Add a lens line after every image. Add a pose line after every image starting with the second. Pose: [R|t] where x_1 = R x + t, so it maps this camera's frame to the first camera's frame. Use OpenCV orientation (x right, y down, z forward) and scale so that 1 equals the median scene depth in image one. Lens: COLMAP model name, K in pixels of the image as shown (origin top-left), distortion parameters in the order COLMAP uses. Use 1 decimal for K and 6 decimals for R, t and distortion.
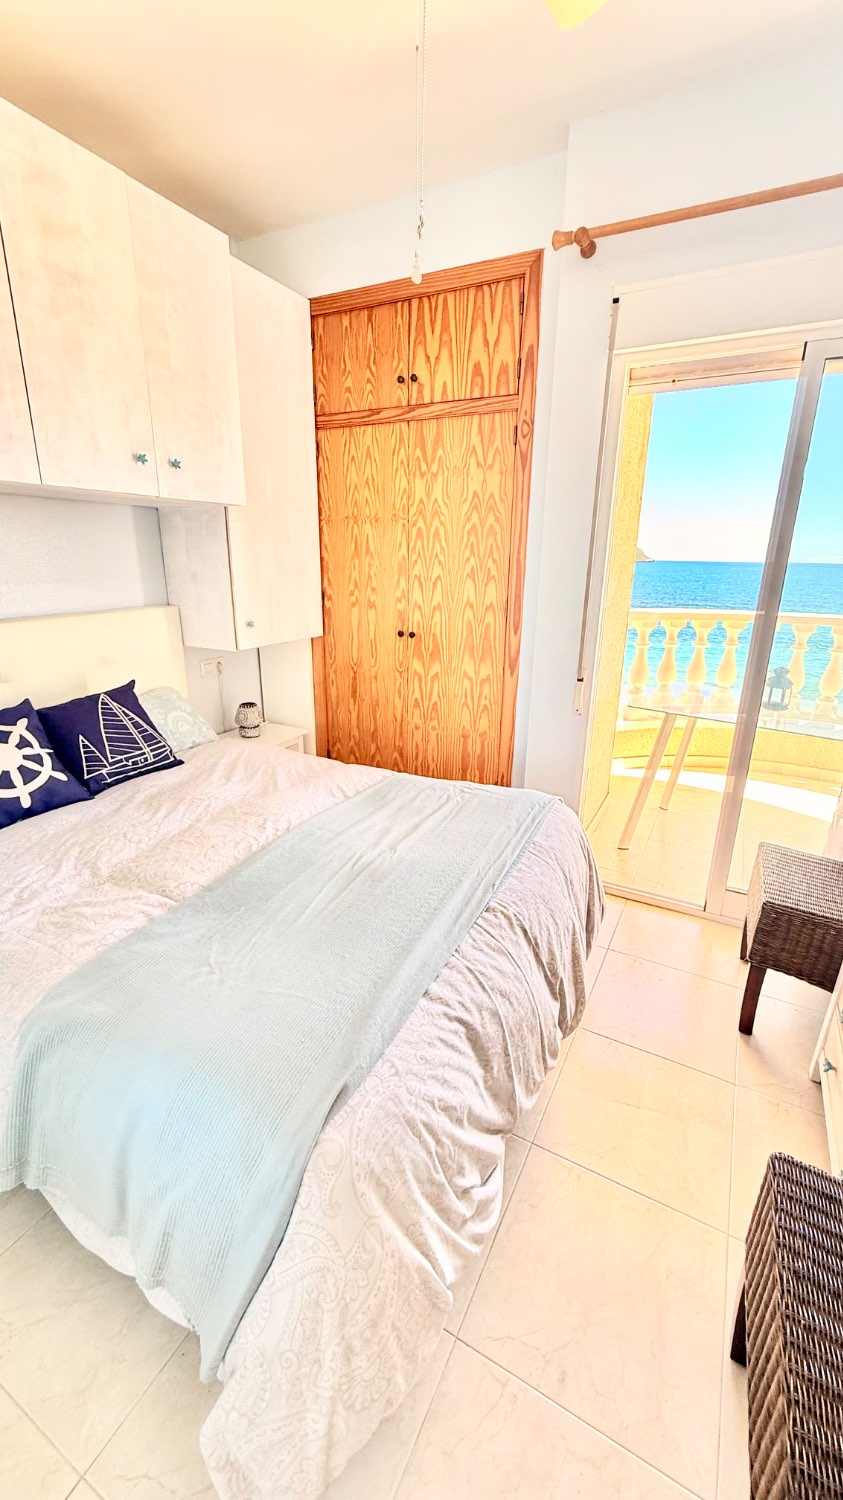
lens RADIAL K [[600.9, 0, 424.4], [0, 600.9, 744.4], [0, 0, 1]] dist [-0.000934, 0.000611]
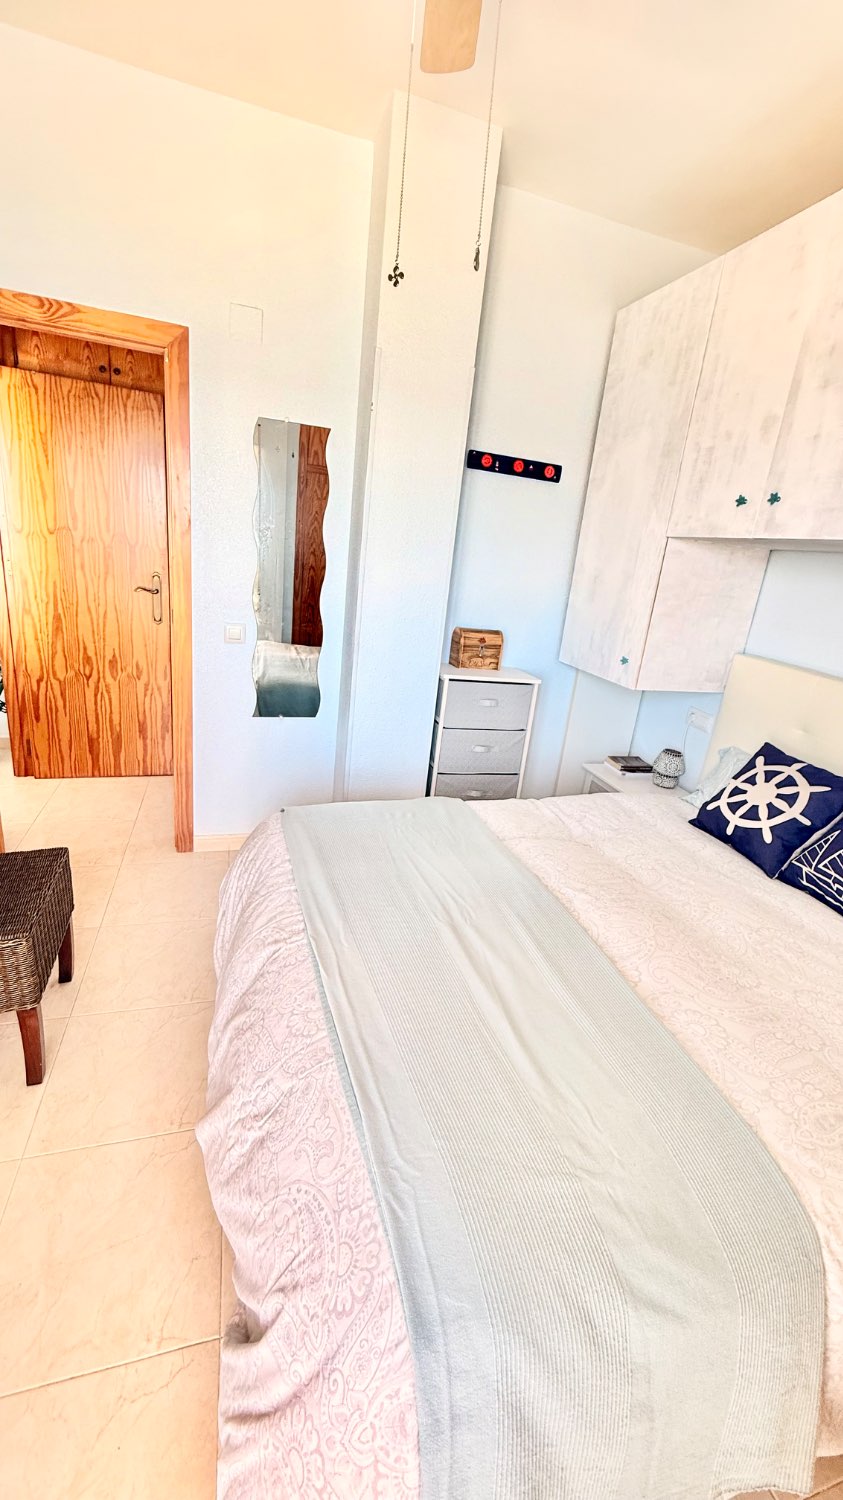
lens RADIAL K [[600.9, 0, 423.4], [0, 600.9, 745.2], [0, 0, 1]] dist [-0.000934, 0.000611]
pose [[-0.707334, 0.131170, -0.694603, 0.404046], [-0.323589, 0.813545, 0.483151, -0.326530], [0.628466, 0.566515, -0.533002, 1.001777]]
